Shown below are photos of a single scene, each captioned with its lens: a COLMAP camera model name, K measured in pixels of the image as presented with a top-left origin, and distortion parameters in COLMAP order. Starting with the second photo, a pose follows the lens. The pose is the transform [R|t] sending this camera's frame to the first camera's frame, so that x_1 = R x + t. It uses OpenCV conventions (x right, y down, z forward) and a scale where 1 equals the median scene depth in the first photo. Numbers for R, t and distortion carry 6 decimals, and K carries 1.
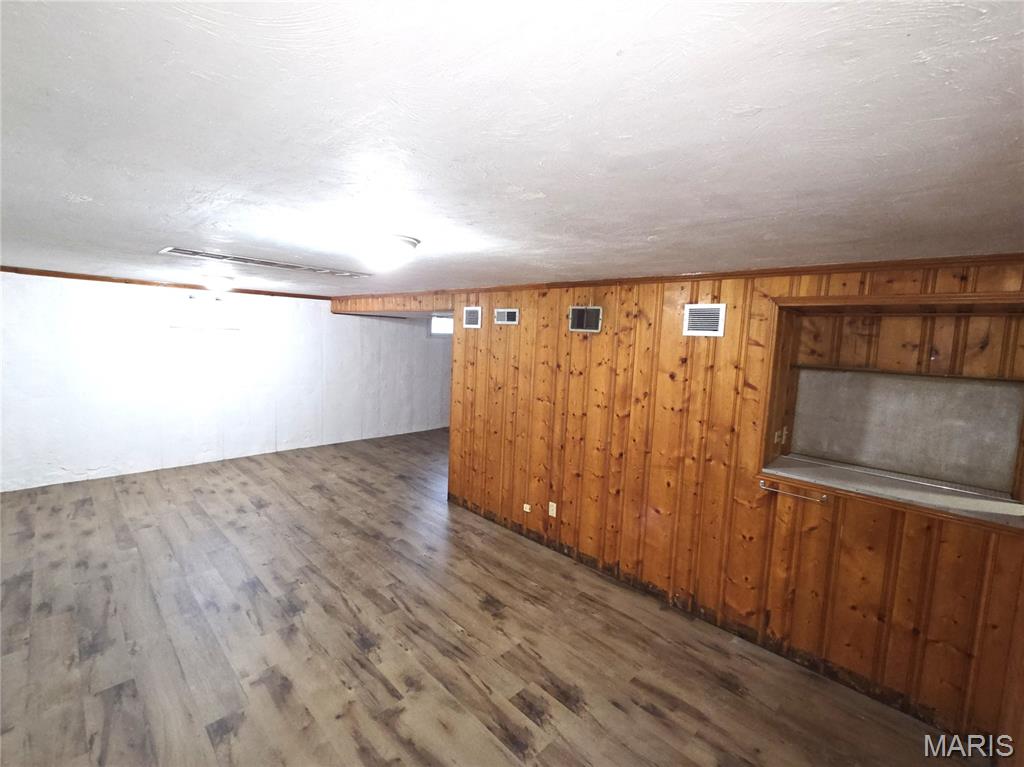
lens RADIAL K [[461.4, 0, 511.1], [0, 461.4, 383.4], [0, 0, 1]] dist [0.004131, 0.000997]
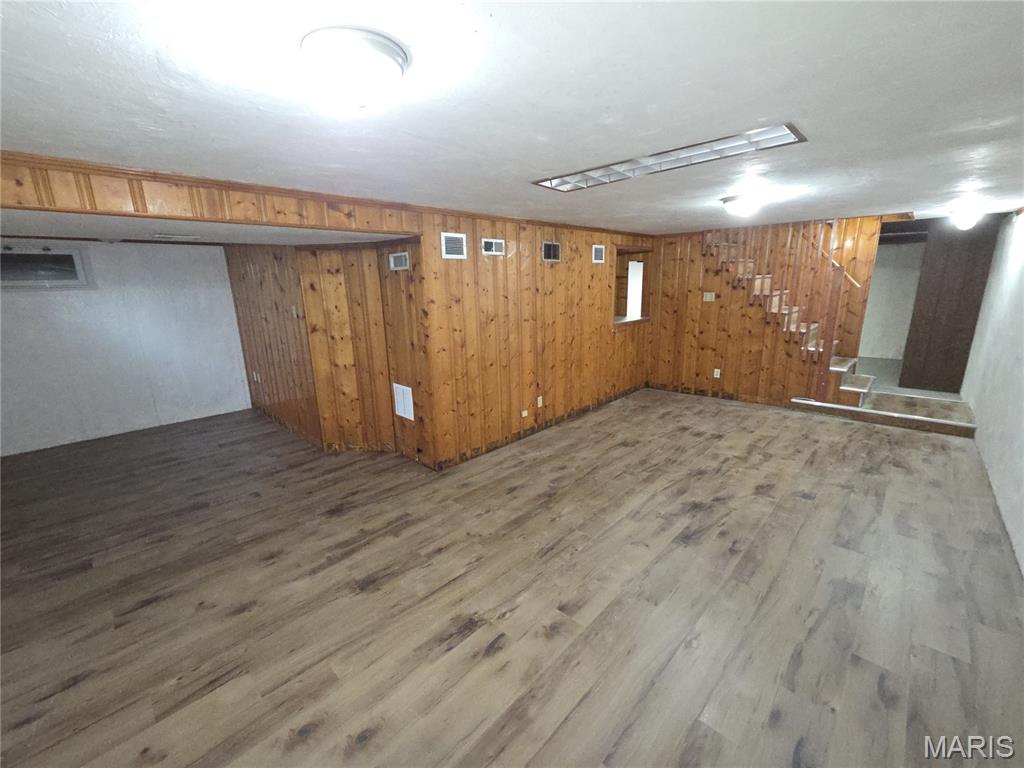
lens RADIAL K [[422.9, 0, 511.0], [0, 422.9, 381.6], [0, 0, 1]] dist [0.002803, -0.000512]
pose [[-0.022878, -0.267363, 0.963324, -1.068999], [0.133022, 0.954195, 0.267989, -0.115905], [-0.990849, 0.134275, 0.013735, 1.076338]]
